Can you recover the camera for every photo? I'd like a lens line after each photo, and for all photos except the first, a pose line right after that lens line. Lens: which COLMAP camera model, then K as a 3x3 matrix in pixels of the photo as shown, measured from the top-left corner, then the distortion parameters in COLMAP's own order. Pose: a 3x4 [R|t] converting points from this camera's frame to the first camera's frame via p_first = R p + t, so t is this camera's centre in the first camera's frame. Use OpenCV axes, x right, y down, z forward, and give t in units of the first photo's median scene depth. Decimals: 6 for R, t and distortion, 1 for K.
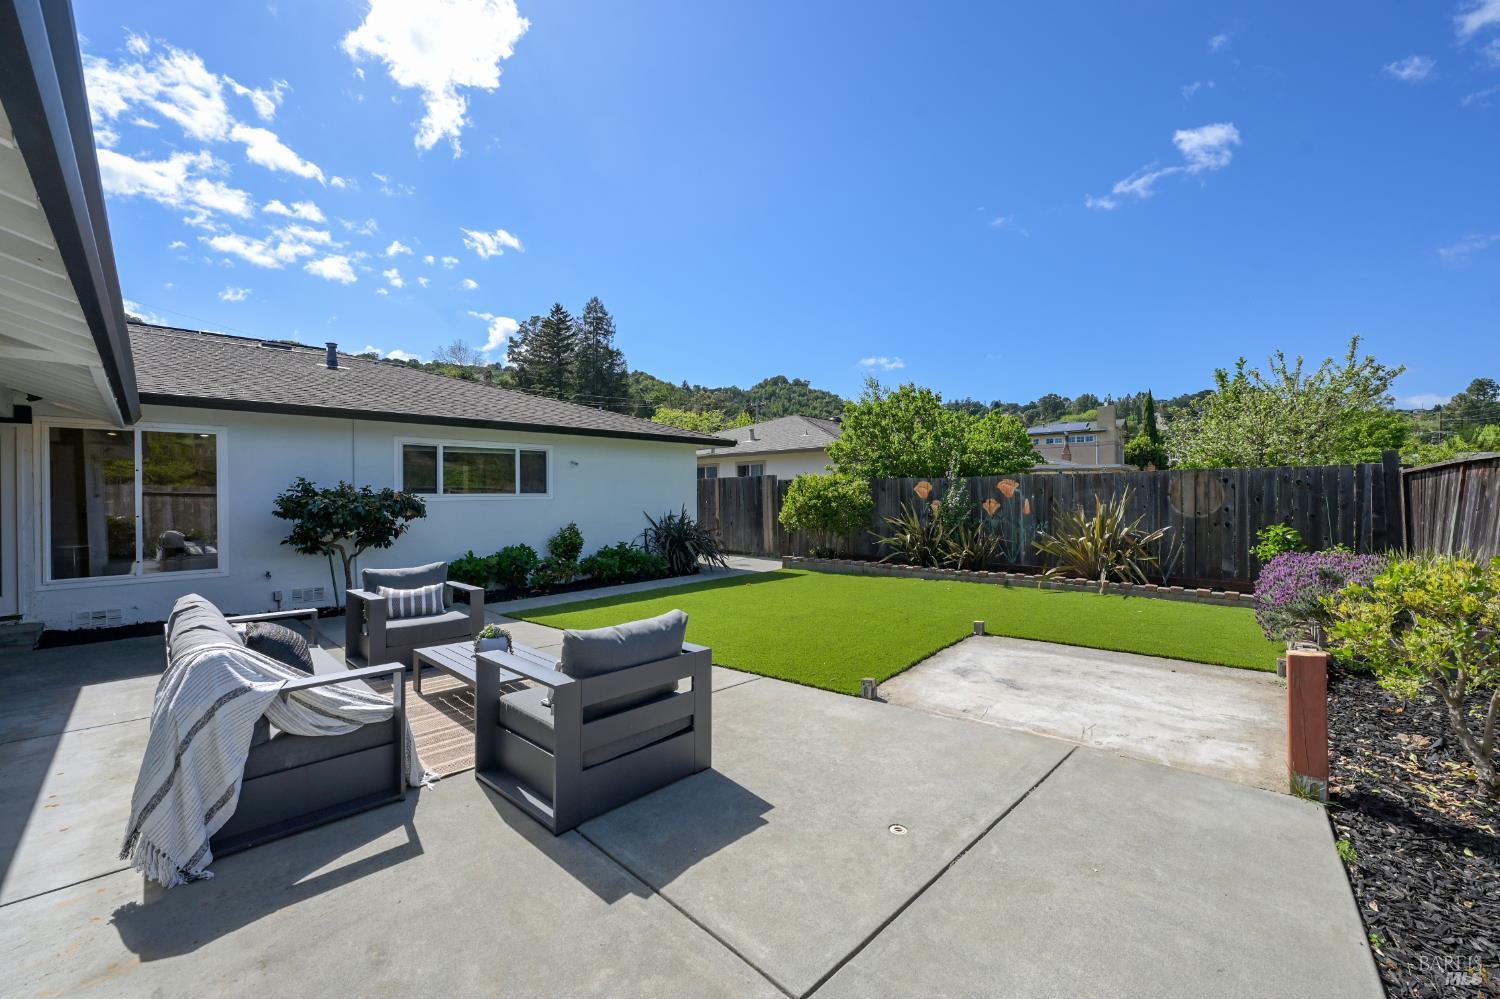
lens RADIAL K [[600.0, 0, 750.0], [0, 600.0, 495.8], [0, 0, 1]] dist [0.000632, -0.000500]
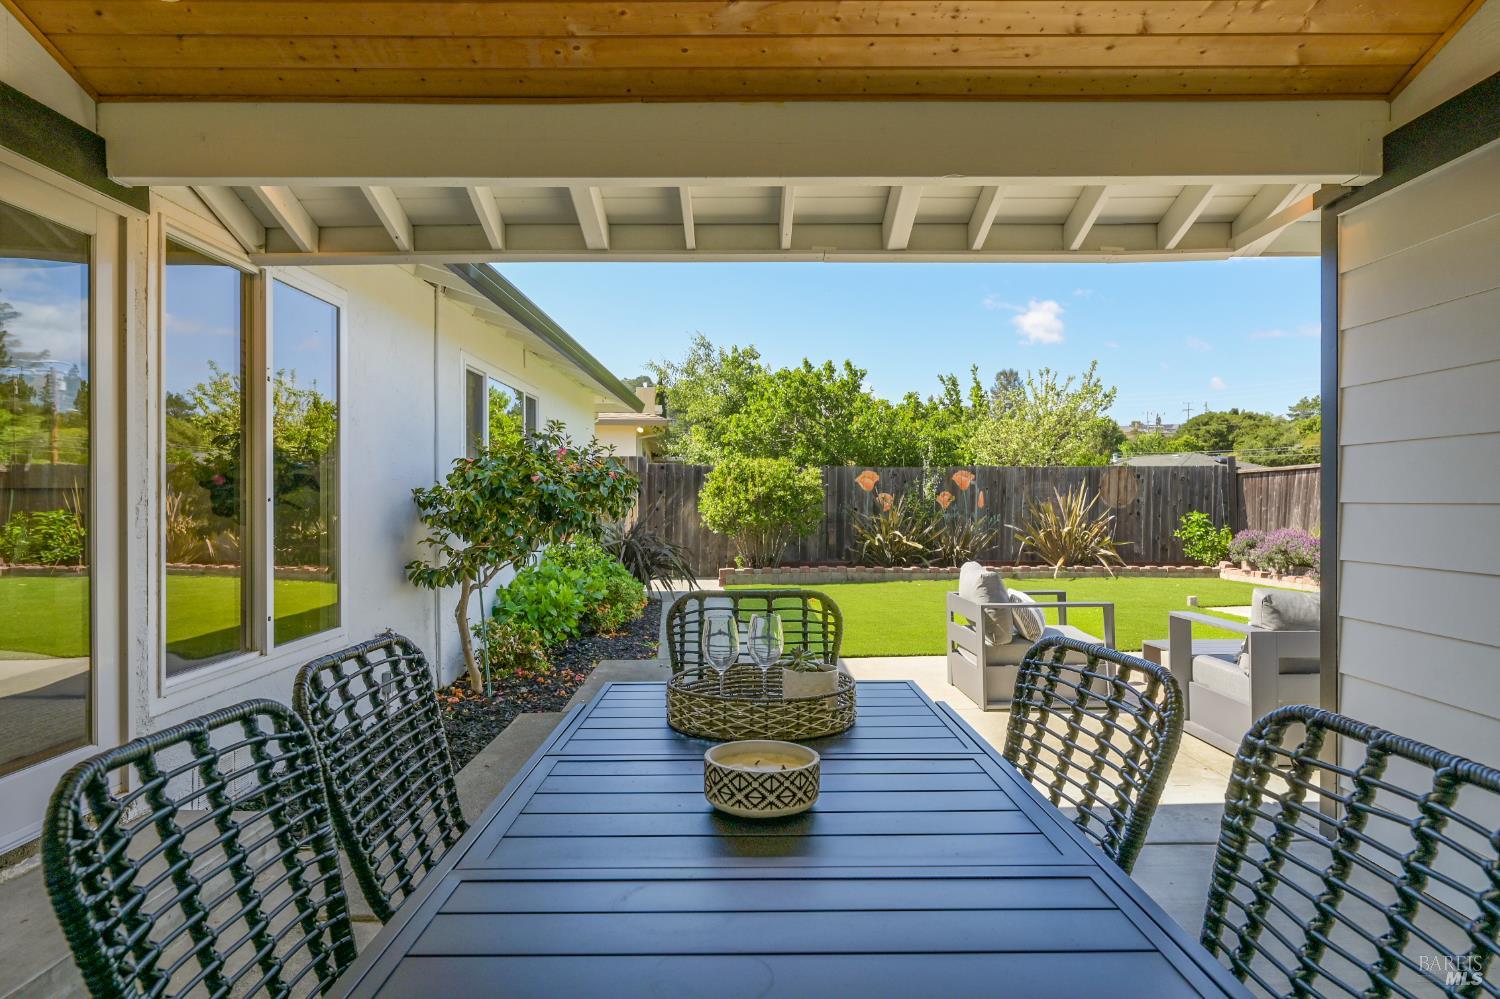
lens RADIAL K [[894.7, 0, 744.1], [0, 894.7, 503.9], [0, 0, 1]] dist [-0.001793, -0.003200]
pose [[0.701464, 0.003091, 0.712698, -0.868851], [-0.002702, 0.999995, -0.001677, 0.029856], [-0.712700, -0.000749, 0.701469, 0.278963]]
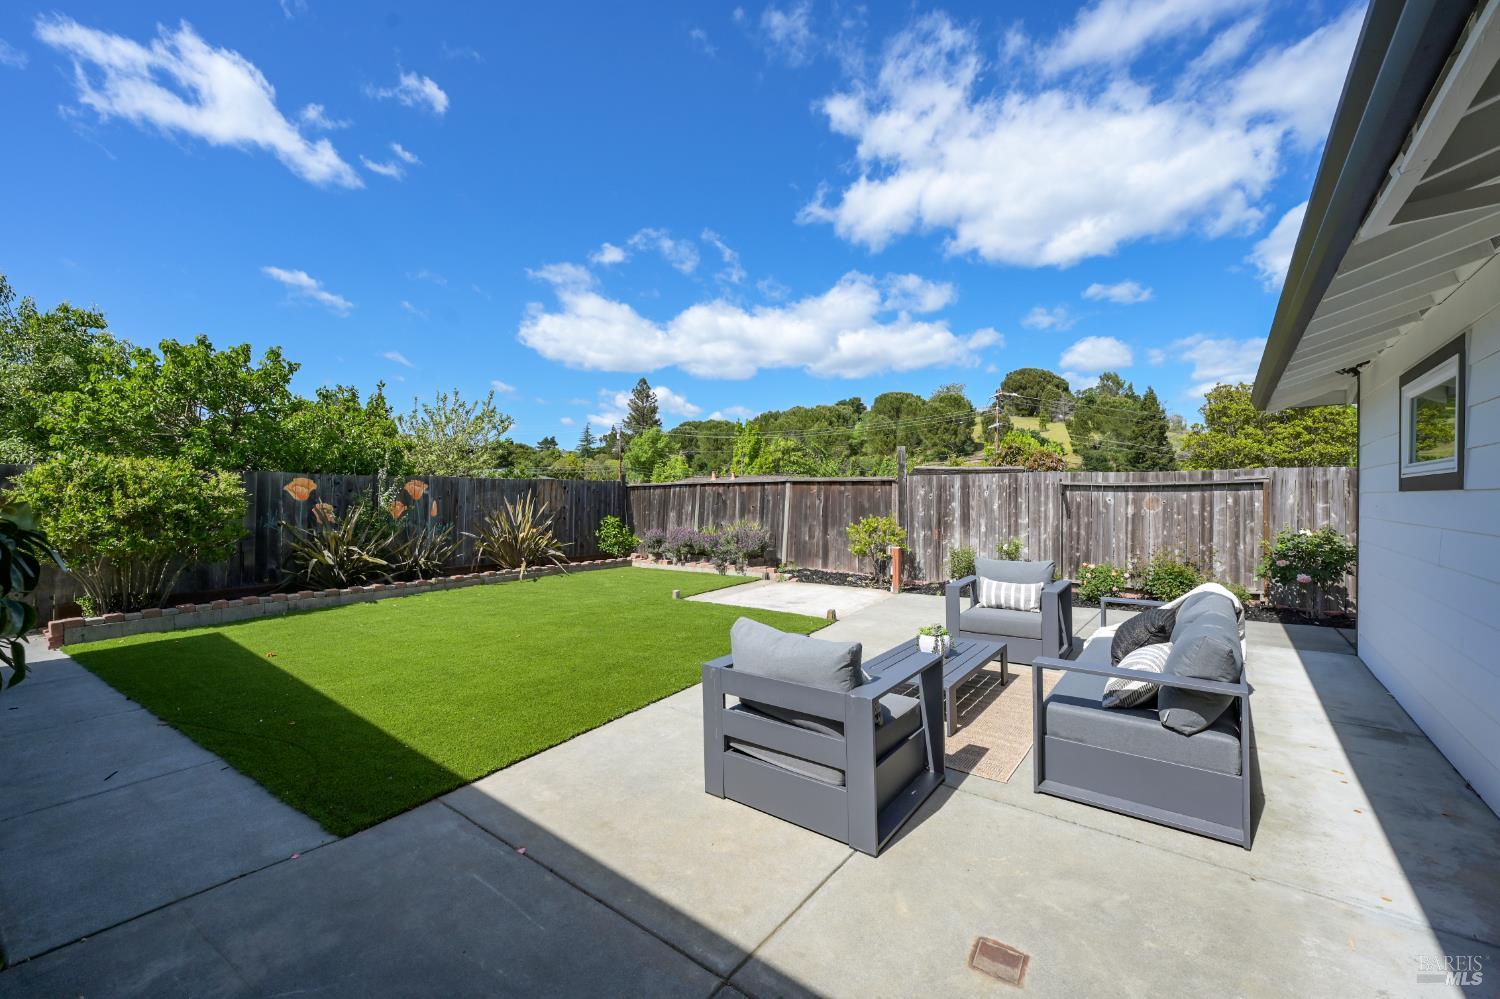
lens RADIAL K [[600.0, 0, 757.0], [0, 600.0, 497.2], [0, 0, 1]] dist [0.000632, -0.000500]
pose [[-0.135080, 0.008887, 0.990795, -0.615807], [0.005368, 0.999952, -0.008238, 0.010295], [-0.990820, 0.004205, -0.135122, 0.639493]]
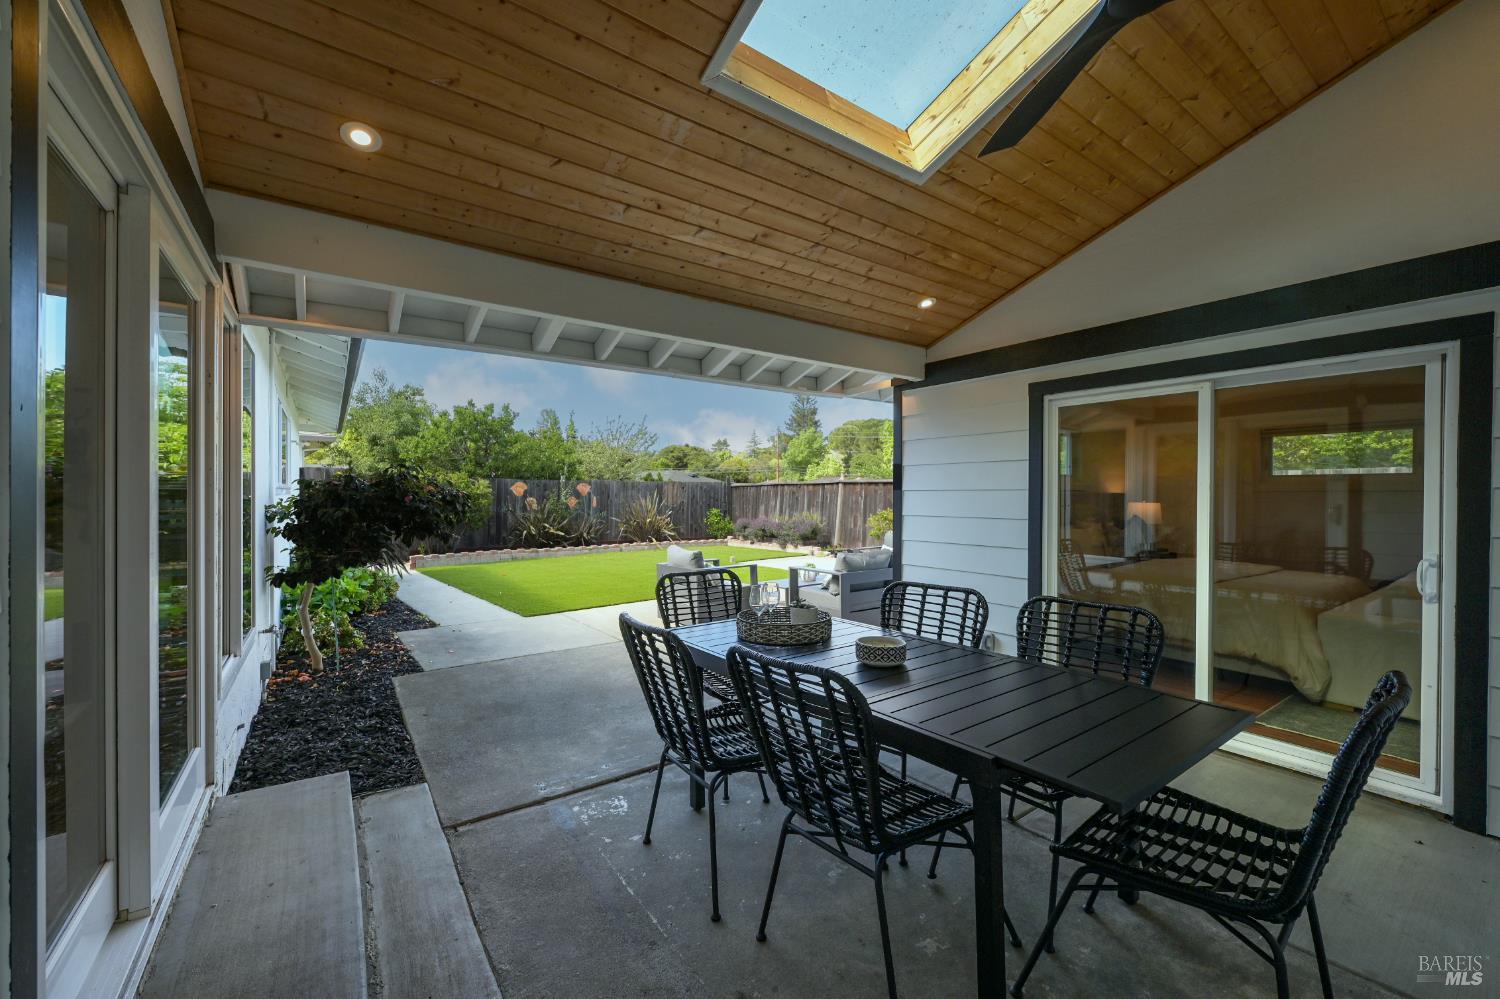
lens RADIAL K [[600.0, 0, 757.9], [0, 600.0, 493.1], [0, 0, 1]] dist [0.000632, -0.000500]
pose [[0.144531, 0.012125, 0.989426, -1.005949], [0.000278, 0.999924, -0.012294, 0.015711], [-0.989500, 0.002052, 0.144517, 0.402408]]
